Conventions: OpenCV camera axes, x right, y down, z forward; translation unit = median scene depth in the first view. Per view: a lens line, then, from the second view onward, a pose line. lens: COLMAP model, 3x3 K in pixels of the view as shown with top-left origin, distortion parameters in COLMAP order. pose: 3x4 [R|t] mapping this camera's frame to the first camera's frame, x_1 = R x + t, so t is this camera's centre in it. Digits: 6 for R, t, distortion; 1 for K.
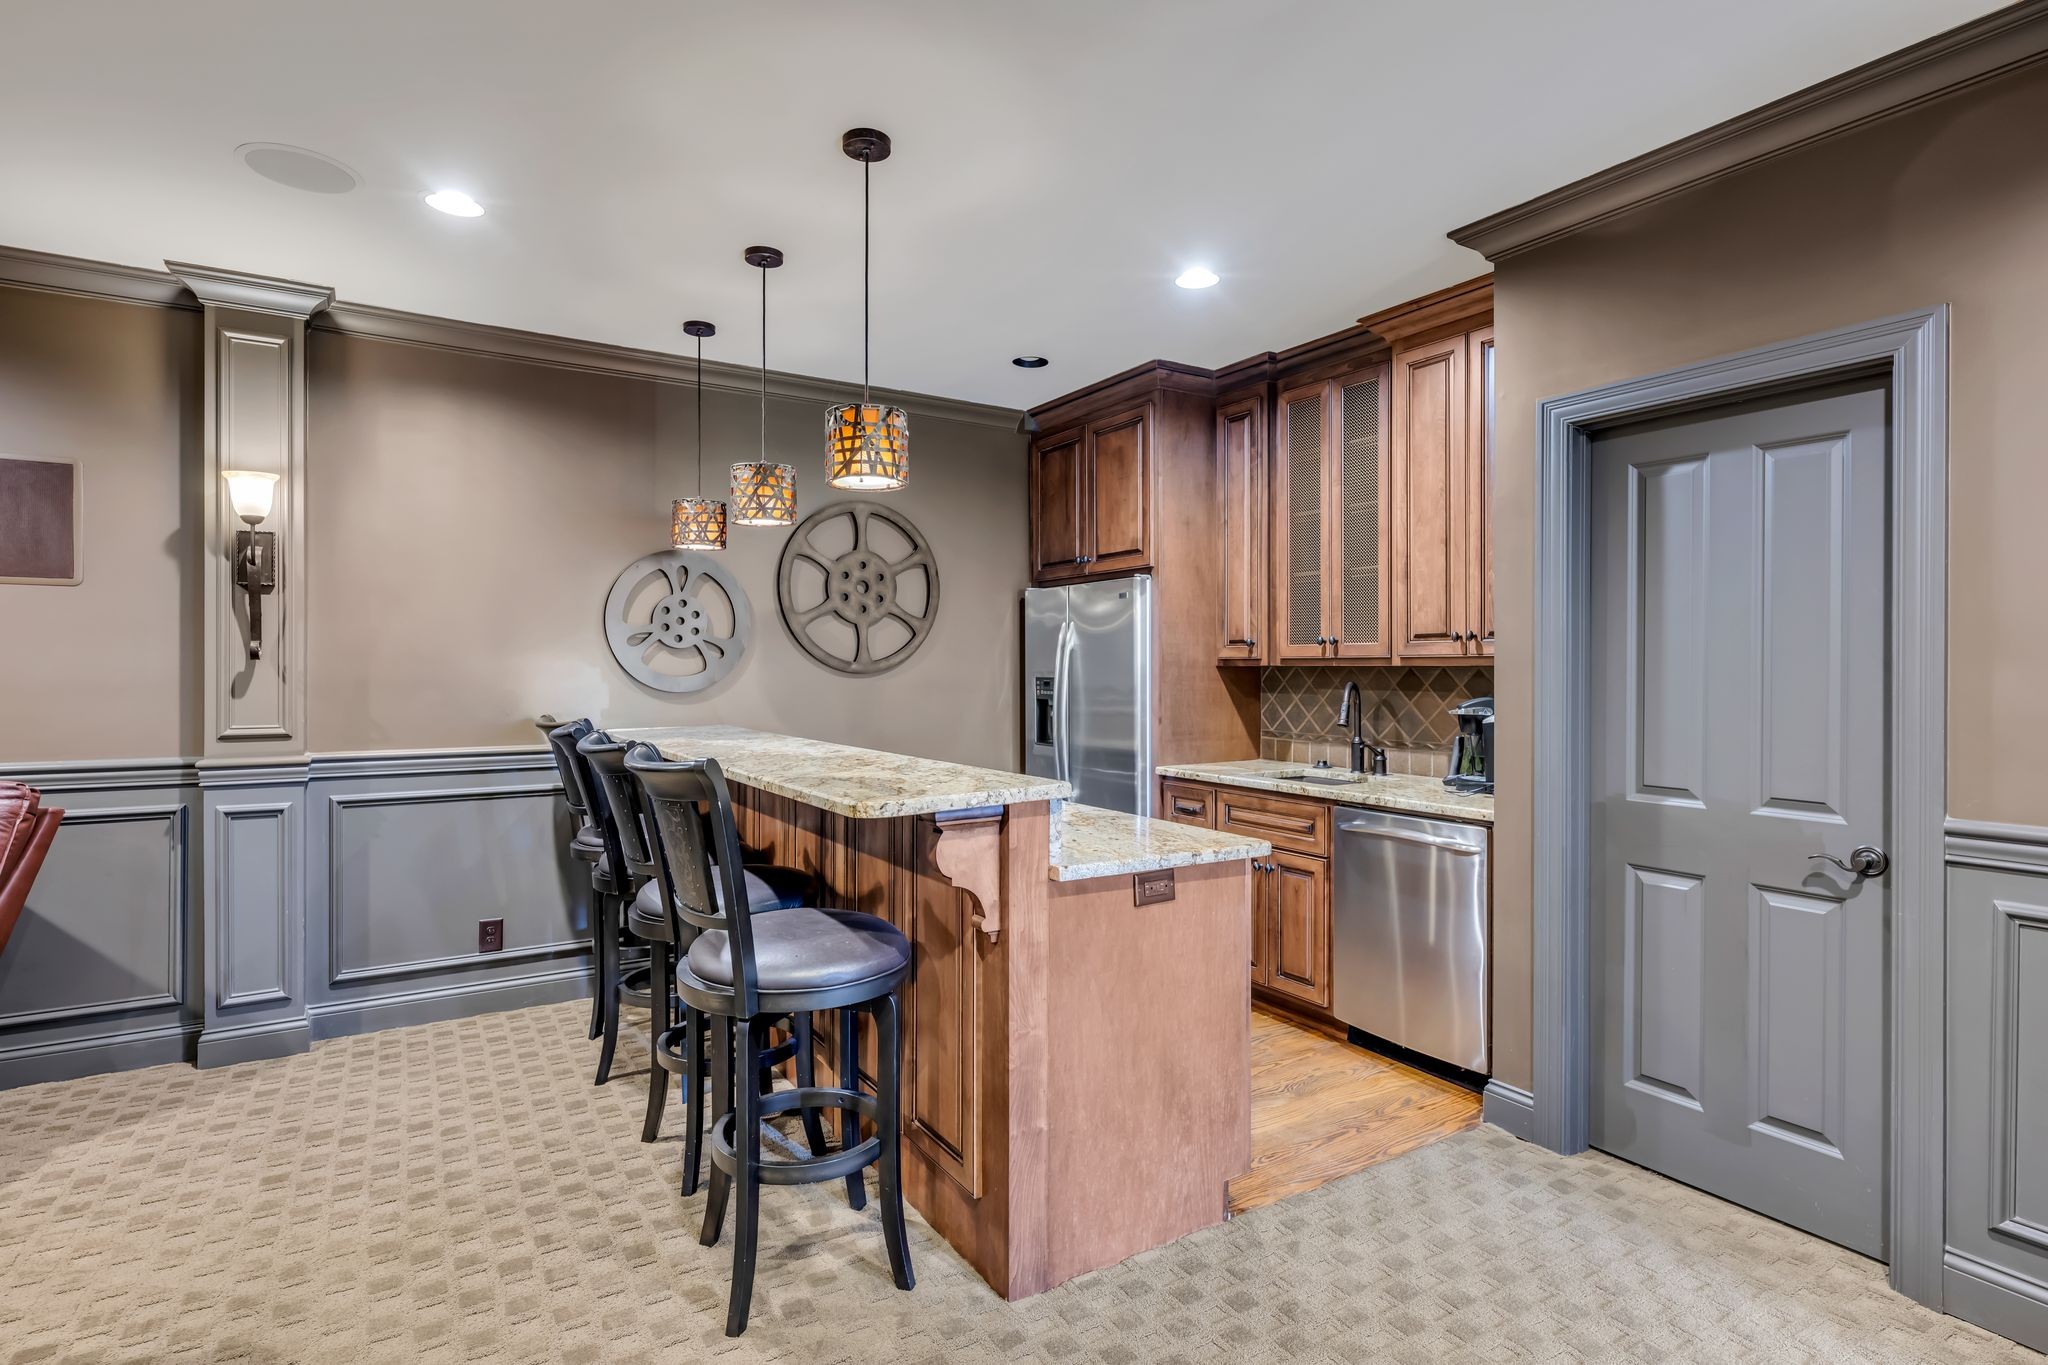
lens RADIAL K [[1009.1, 0, 1020.9], [0, 1009.1, 672.8], [0, 0, 1]] dist [0.001080, 0.000355]
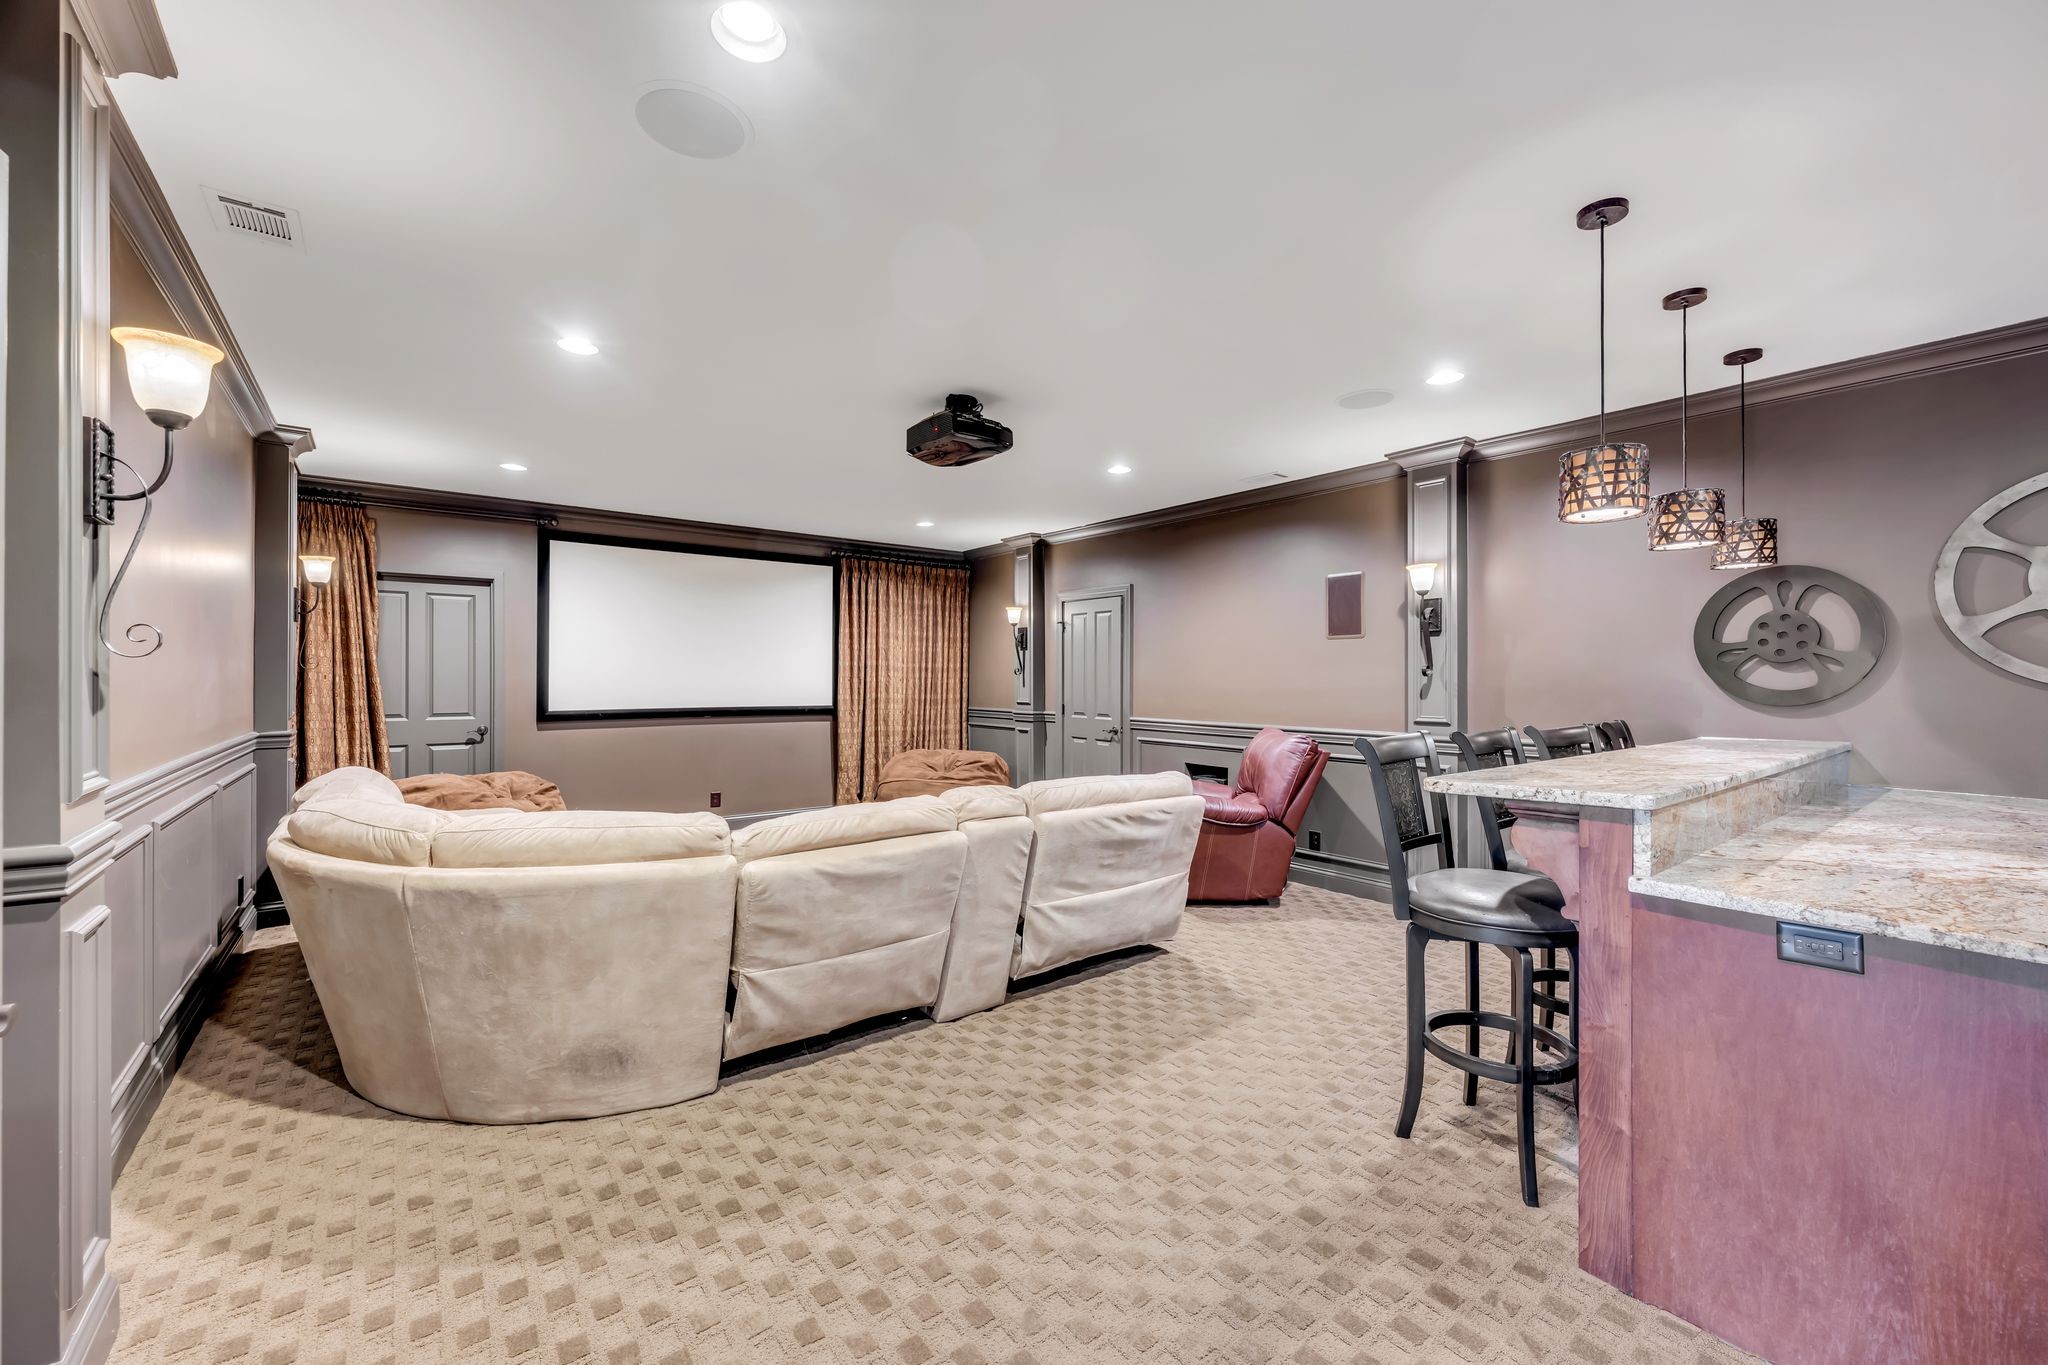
lens RADIAL K [[809.4, 0, 1022.2], [0, 809.4, 682.5], [0, 0, 1]] dist [-0.000309, -0.000103]
pose [[0.106244, 0.000812, -0.994340, 0.637574], [-0.006224, 0.999981, 0.000152, 0.001270], [0.994321, 0.006172, 0.106247, 0.252925]]
